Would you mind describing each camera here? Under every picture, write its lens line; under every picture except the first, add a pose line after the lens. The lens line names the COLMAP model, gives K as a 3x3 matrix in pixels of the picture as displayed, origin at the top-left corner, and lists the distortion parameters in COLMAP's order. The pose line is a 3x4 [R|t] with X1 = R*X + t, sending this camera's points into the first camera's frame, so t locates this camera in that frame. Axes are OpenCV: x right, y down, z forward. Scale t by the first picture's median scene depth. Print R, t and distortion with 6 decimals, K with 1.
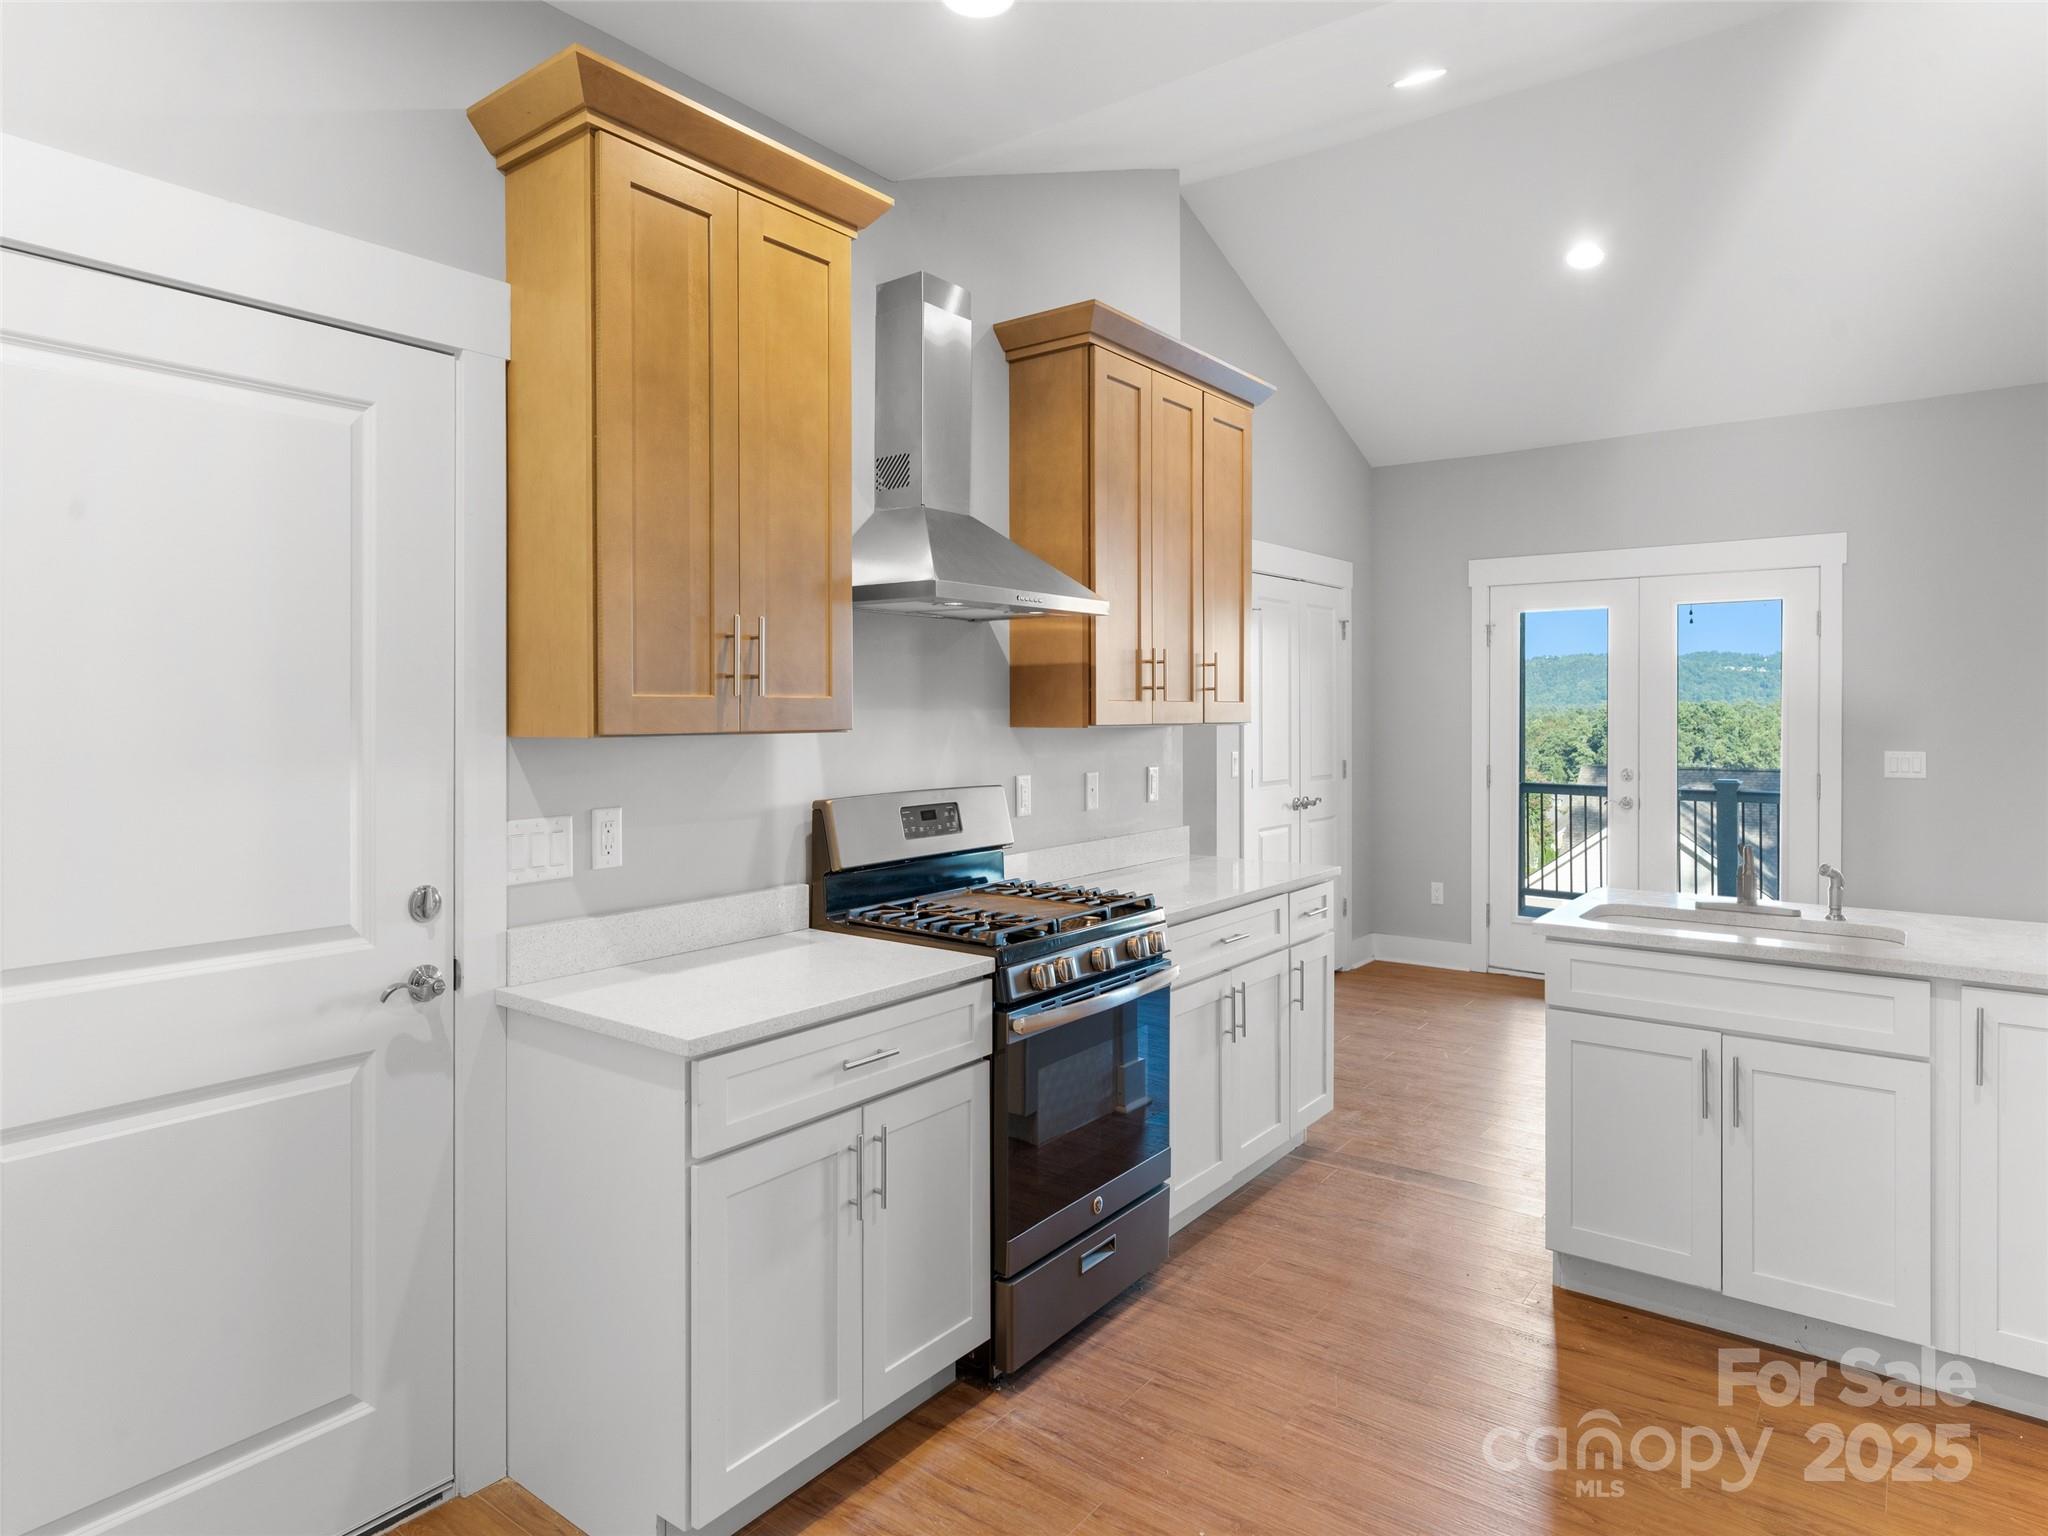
lens RADIAL K [[1198.3, 0, 1024.5], [0, 1198.3, 721.2], [0, 0, 1]] dist [-0.003641, 0.003739]
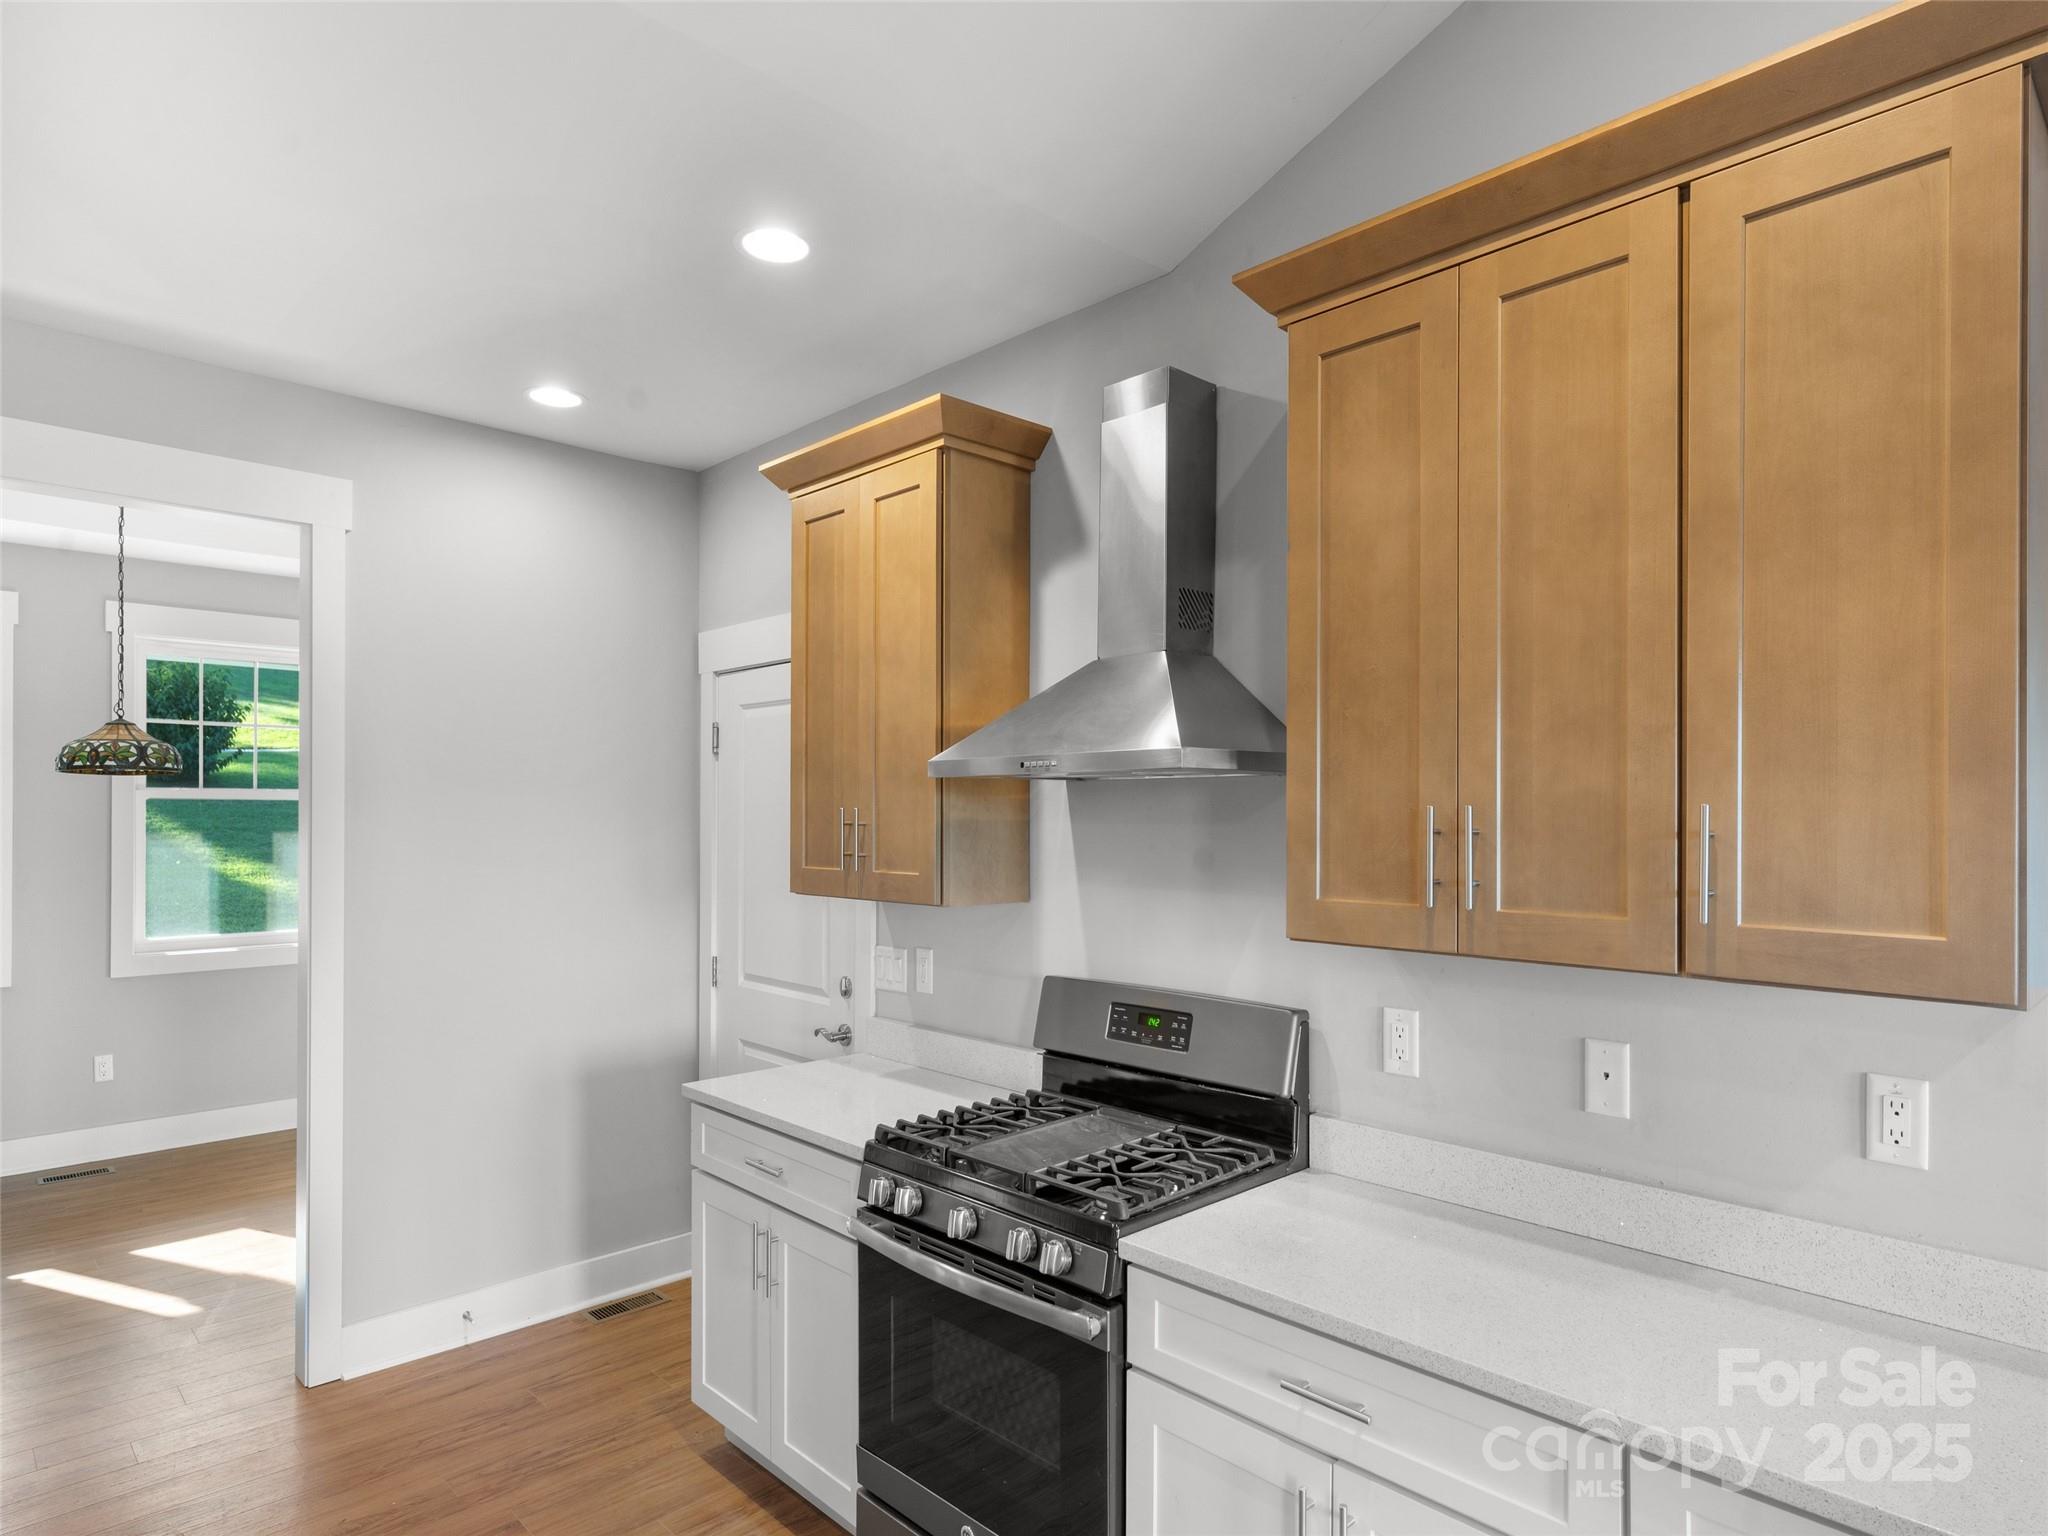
lens RADIAL K [[1156.9, 0, 1024.7], [0, 1156.9, 807.5], [0, 0, 1]] dist [0.000569, 0.002072]
pose [[-0.153538, -0.004807, -0.988131, 0.823261], [-0.010946, 0.999935, -0.003163, -0.074070], [0.988082, 0.010330, -0.153581, 1.171570]]
